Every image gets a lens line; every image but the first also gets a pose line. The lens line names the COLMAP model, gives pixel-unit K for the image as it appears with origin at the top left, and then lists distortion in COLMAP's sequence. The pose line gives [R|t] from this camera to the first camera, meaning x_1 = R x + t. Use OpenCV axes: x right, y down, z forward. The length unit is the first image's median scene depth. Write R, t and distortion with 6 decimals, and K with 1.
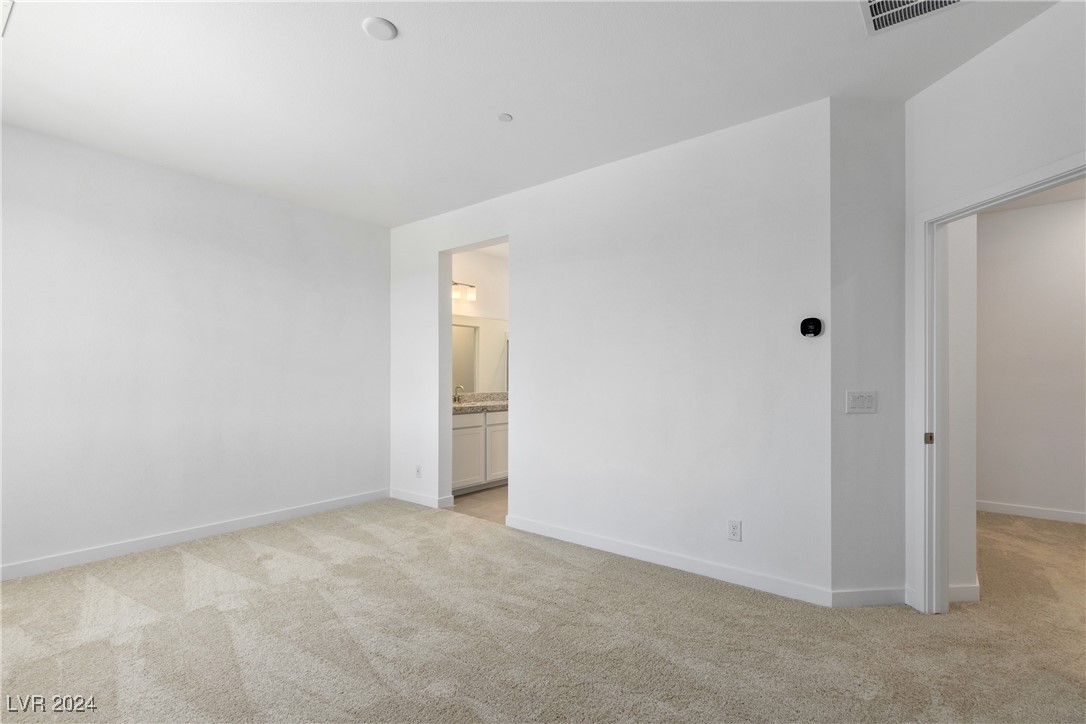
lens RADIAL K [[495.1, 0, 555.0], [0, 495.1, 379.1], [0, 0, 1]] dist [0.000284, -0.002766]
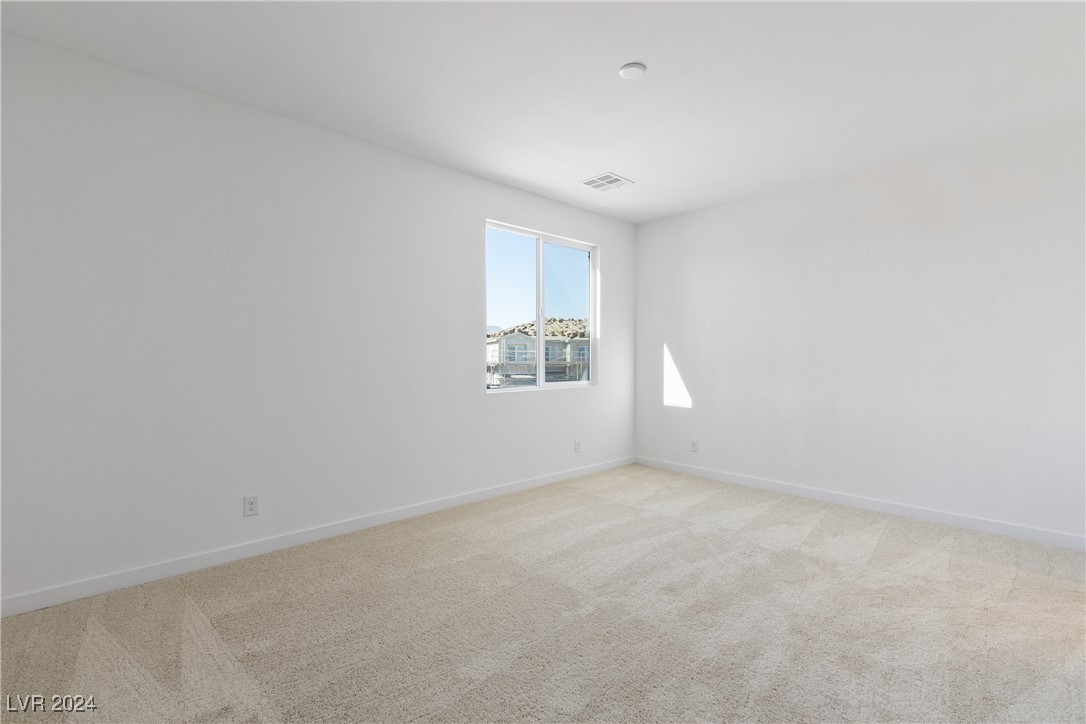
lens RADIAL K [[495.1, 0, 544.8], [0, 495.1, 361.2], [0, 0, 1]] dist [0.000284, -0.002766]
pose [[-0.143927, 0.009856, -0.989539, 0.578509], [-0.007291, 0.999913, 0.011020, -0.006910], [0.989561, 0.008801, -0.143843, 0.618220]]
